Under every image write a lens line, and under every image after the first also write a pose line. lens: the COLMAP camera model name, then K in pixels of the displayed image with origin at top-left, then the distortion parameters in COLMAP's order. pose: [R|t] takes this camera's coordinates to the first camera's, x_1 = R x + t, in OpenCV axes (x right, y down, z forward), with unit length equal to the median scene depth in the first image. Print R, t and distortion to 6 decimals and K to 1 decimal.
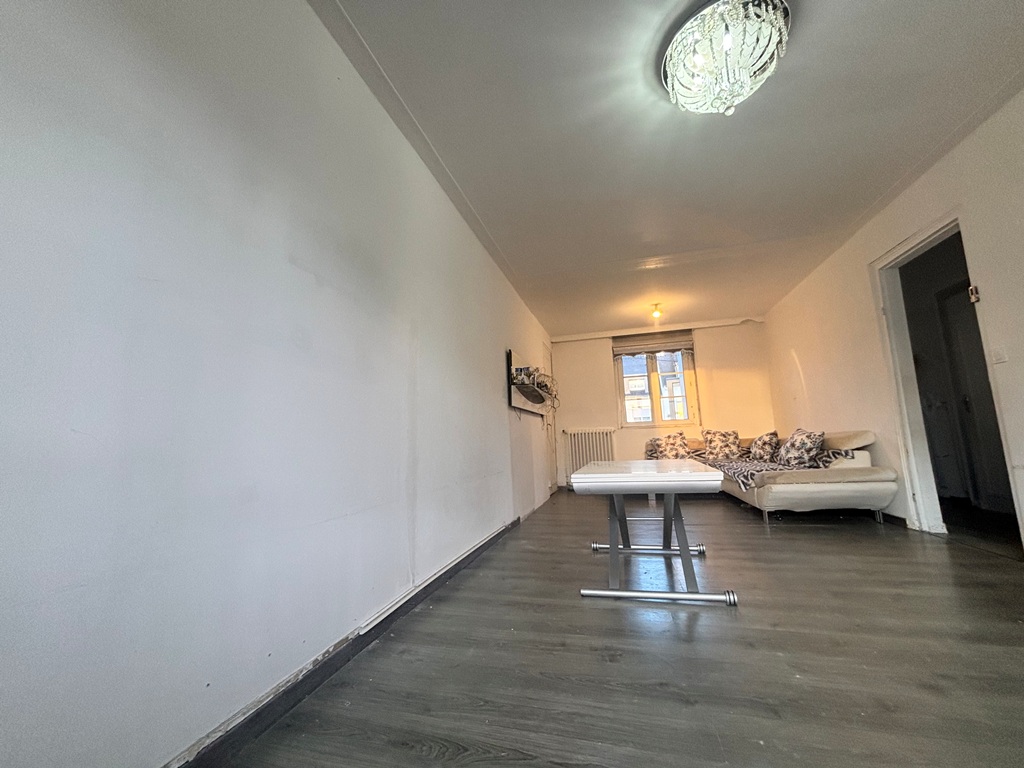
lens RADIAL K [[409.2, 0, 512.0], [0, 409.2, 384.0], [0, 0, 1]] dist [-0.000688, 0.000315]
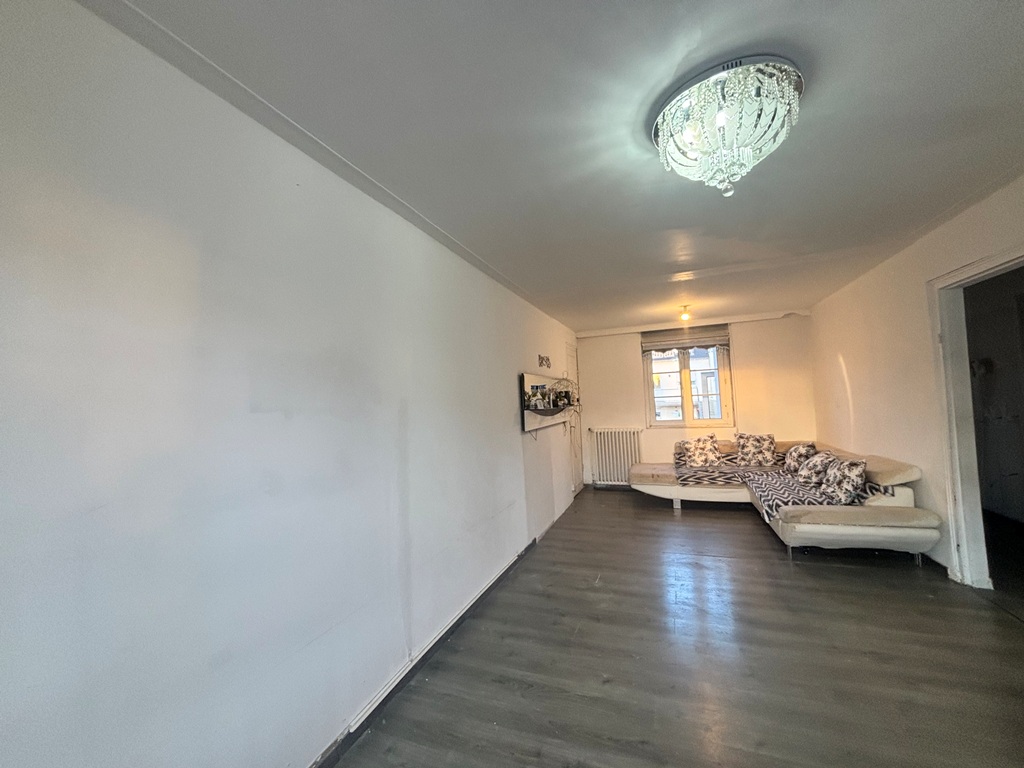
lens RADIAL K [[409.2, 0, 512.0], [0, 409.2, 384.0], [0, 0, 1]] dist [-0.000688, 0.000315]
pose [[0.994507, -0.013853, -0.103746, 0.064632], [0.024411, 0.994566, 0.101202, -0.144823], [0.101781, -0.103179, 0.989442, 0.022793]]
